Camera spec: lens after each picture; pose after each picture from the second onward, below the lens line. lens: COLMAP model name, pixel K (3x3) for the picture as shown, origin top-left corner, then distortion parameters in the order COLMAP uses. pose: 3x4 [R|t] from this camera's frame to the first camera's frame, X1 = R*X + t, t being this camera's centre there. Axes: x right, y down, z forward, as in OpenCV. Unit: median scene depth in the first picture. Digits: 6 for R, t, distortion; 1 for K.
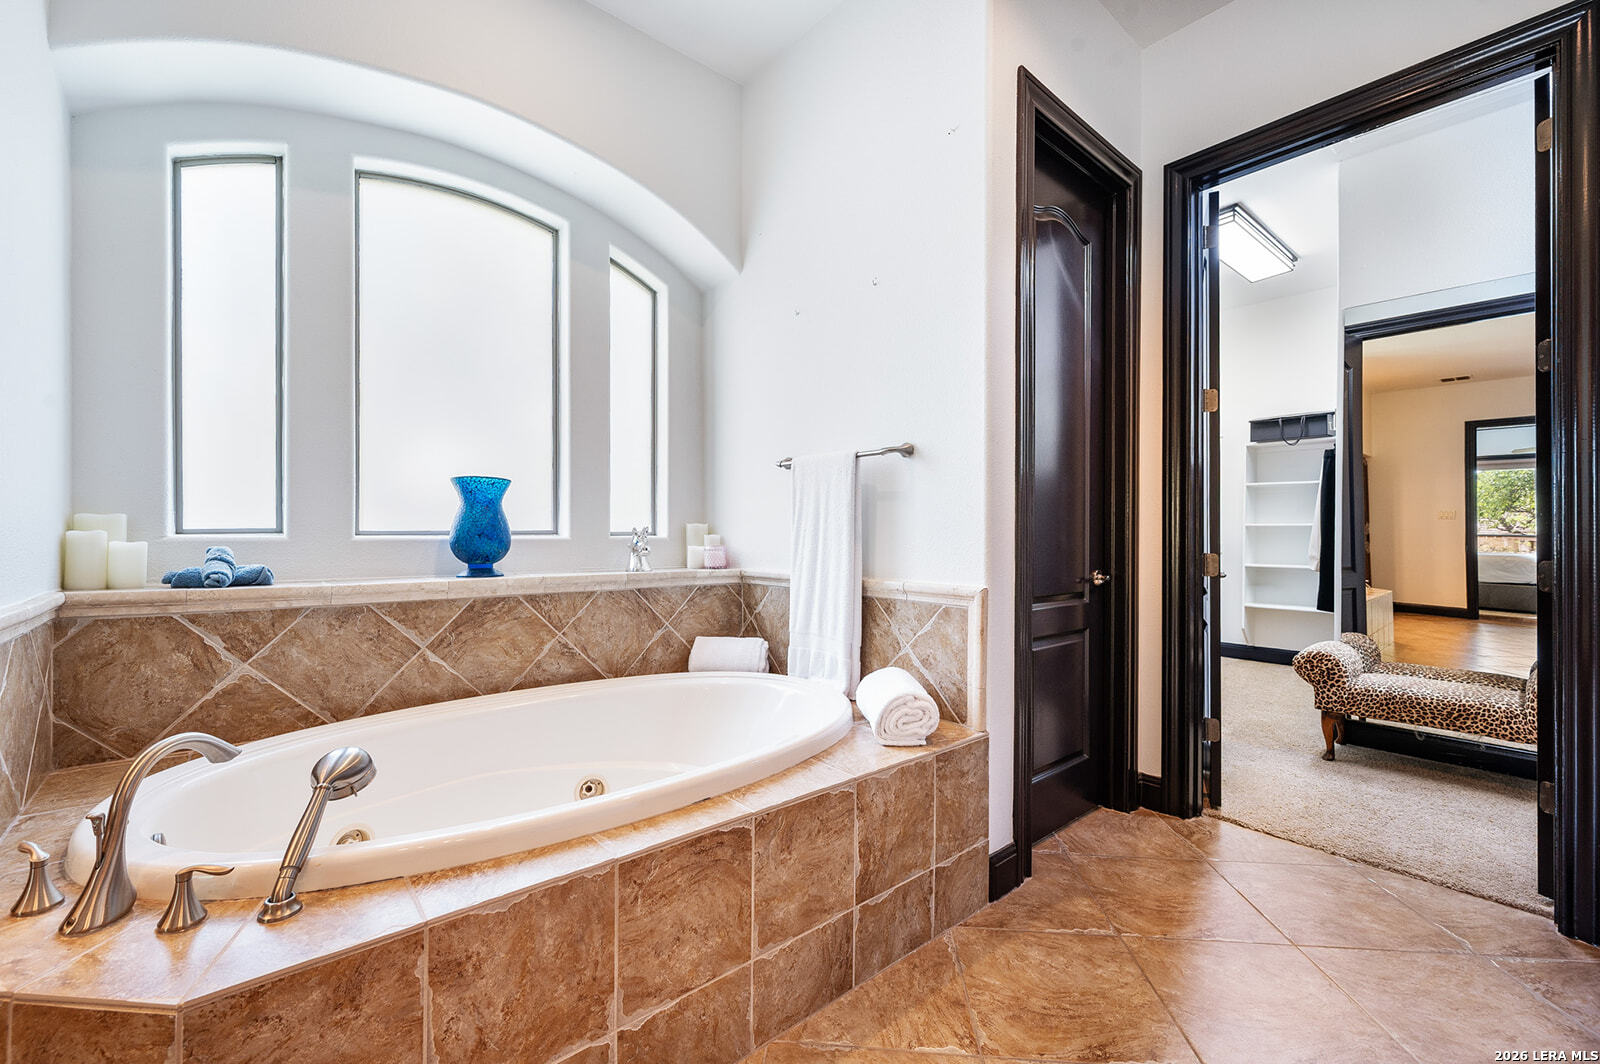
lens RADIAL K [[653.3, 0, 805.7], [0, 653.3, 537.8], [0, 0, 1]] dist [0.000458, -0.000211]
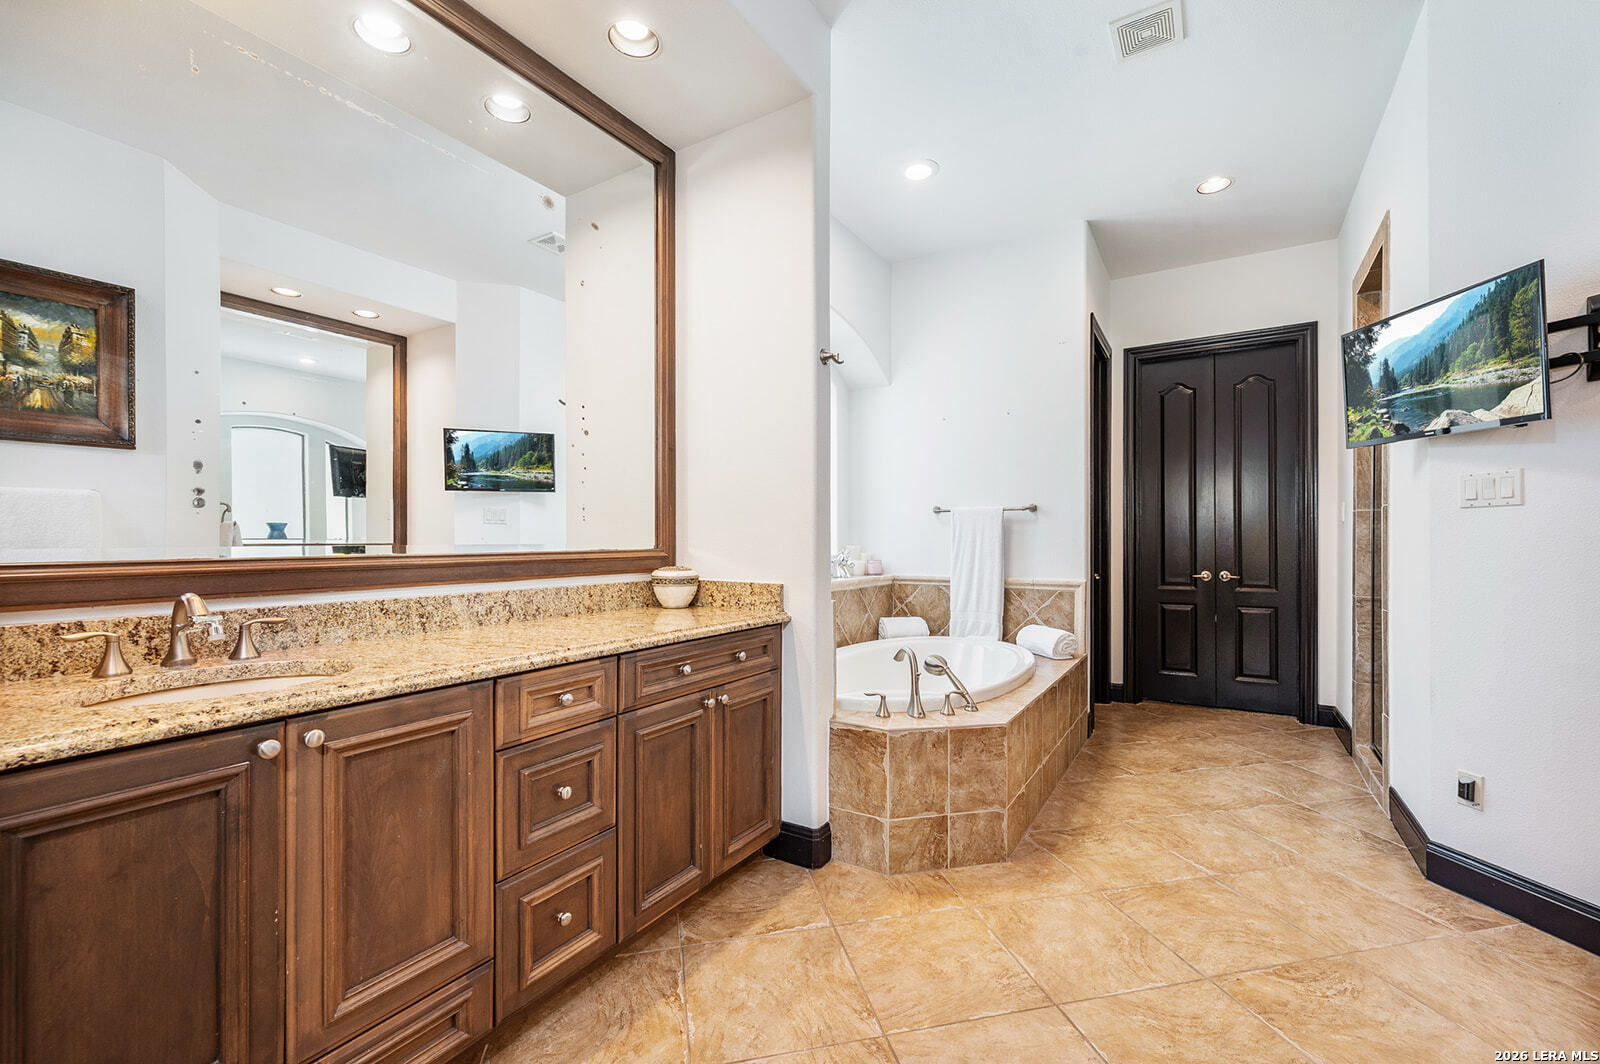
lens RADIAL K [[676.0, 0, 800.1], [0, 676.0, 546.6], [0, 0, 1]] dist [0.002102, -0.000172]
pose [[0.952654, -0.006967, 0.303978, -1.020851], [0.005690, 0.999971, 0.005084, -0.036818], [-0.304004, -0.003114, 0.952666, -0.601329]]
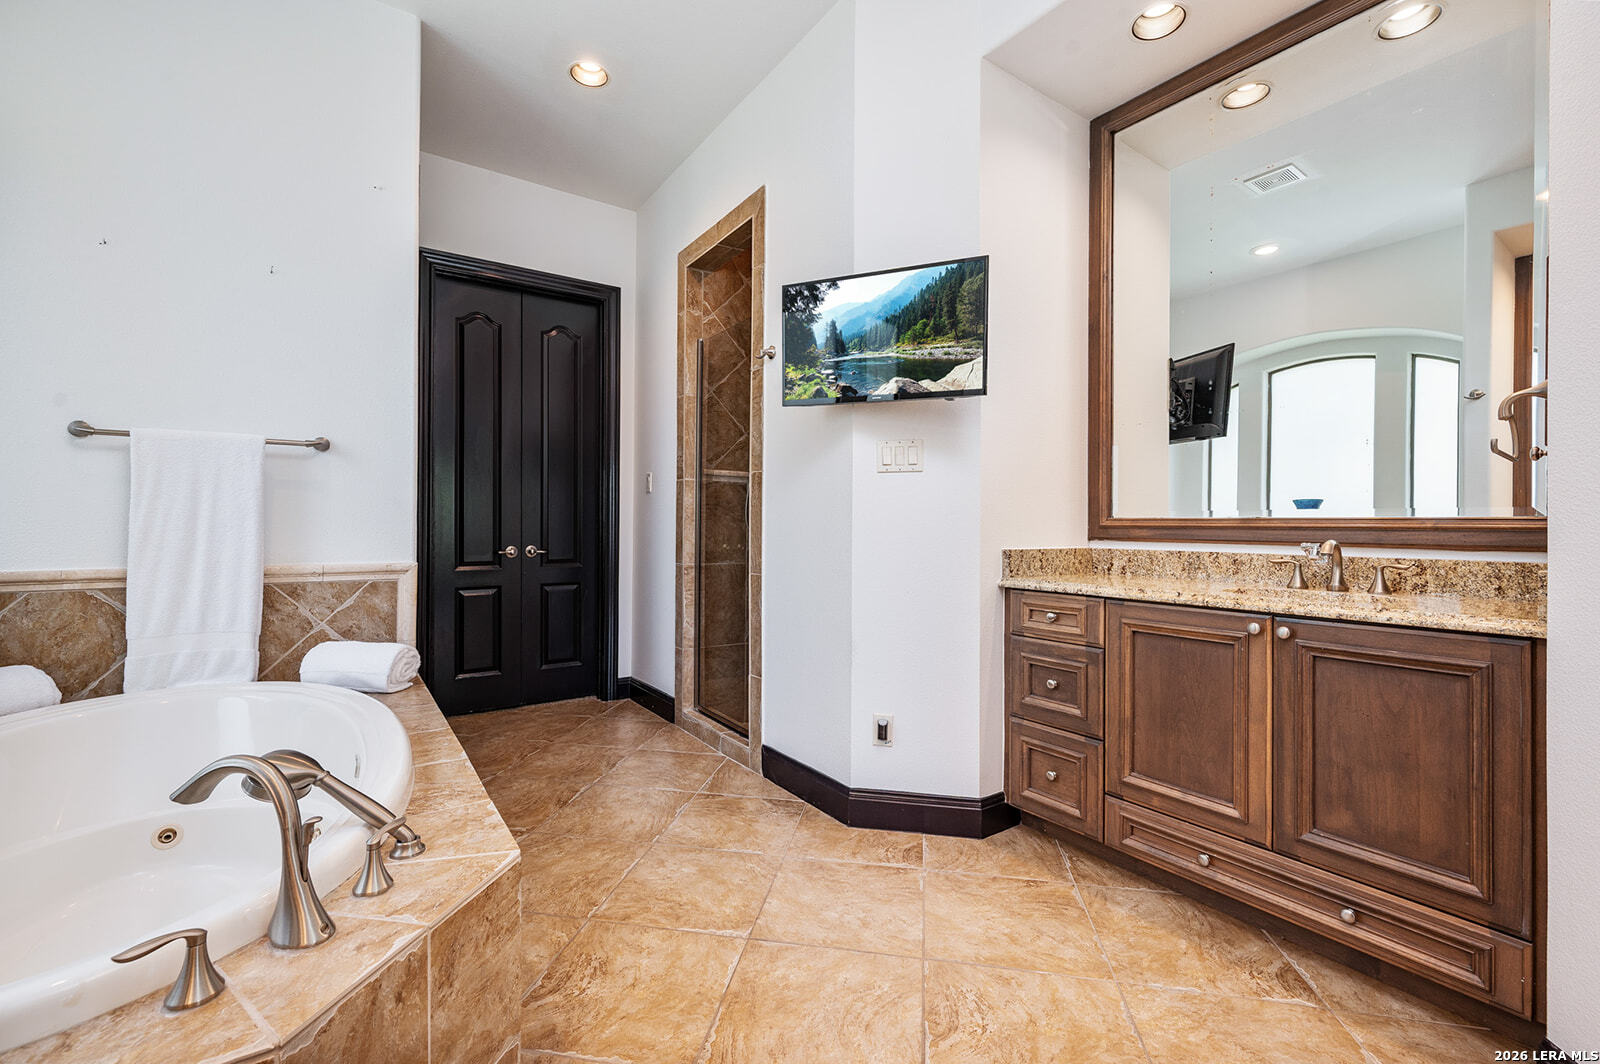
lens RADIAL K [[676.0, 0, 803.2], [0, 676.0, 519.0], [0, 0, 1]] dist [0.002102, -0.000172]
pose [[0.086520, 0.007987, 0.996218, -0.879186], [0.001720, 0.999965, -0.008166, 0.001185], [-0.996249, 0.002420, 0.086503, 0.093583]]
